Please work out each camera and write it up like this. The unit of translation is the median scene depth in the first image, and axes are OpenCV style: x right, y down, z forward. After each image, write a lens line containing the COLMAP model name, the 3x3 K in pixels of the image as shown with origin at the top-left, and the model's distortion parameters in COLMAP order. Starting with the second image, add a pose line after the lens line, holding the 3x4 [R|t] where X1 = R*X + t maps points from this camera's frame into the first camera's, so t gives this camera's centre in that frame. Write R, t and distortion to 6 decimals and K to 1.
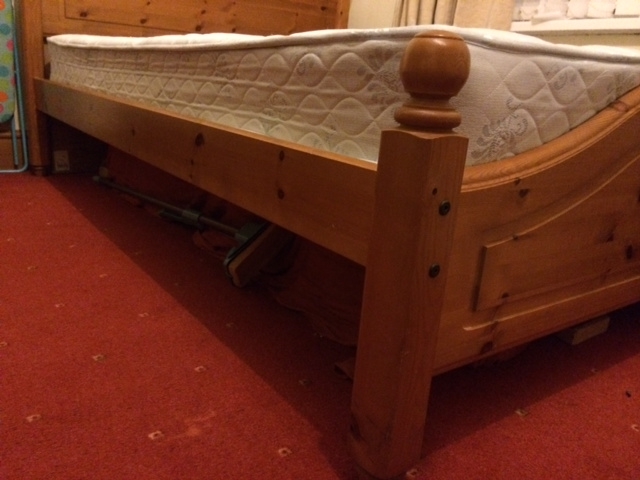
lens RADIAL K [[540.7, 0, 320.0], [0, 540.7, 240.0], [0, 0, 1]] dist [0.120445, -0.186857]
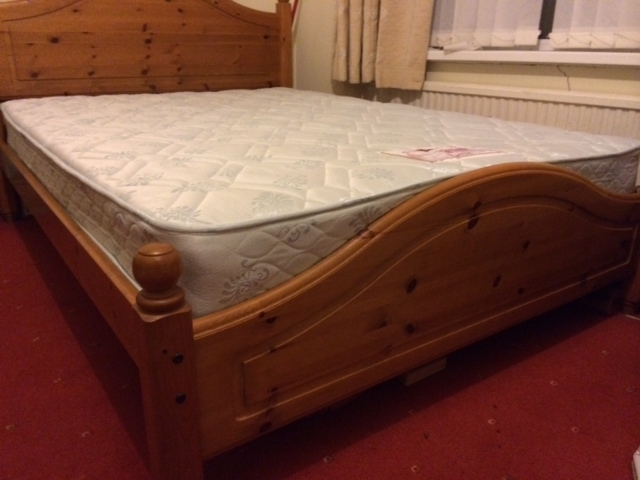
lens RADIAL K [[540.7, 0, 320.0], [0, 540.7, 240.0], [0, 0, 1]] dist [0.120445, -0.186857]
pose [[0.997330, -0.058048, -0.044306, 0.528969], [0.060559, 0.996501, 0.057602, -0.332889], [0.040807, -0.060131, 0.997356, -0.306481]]
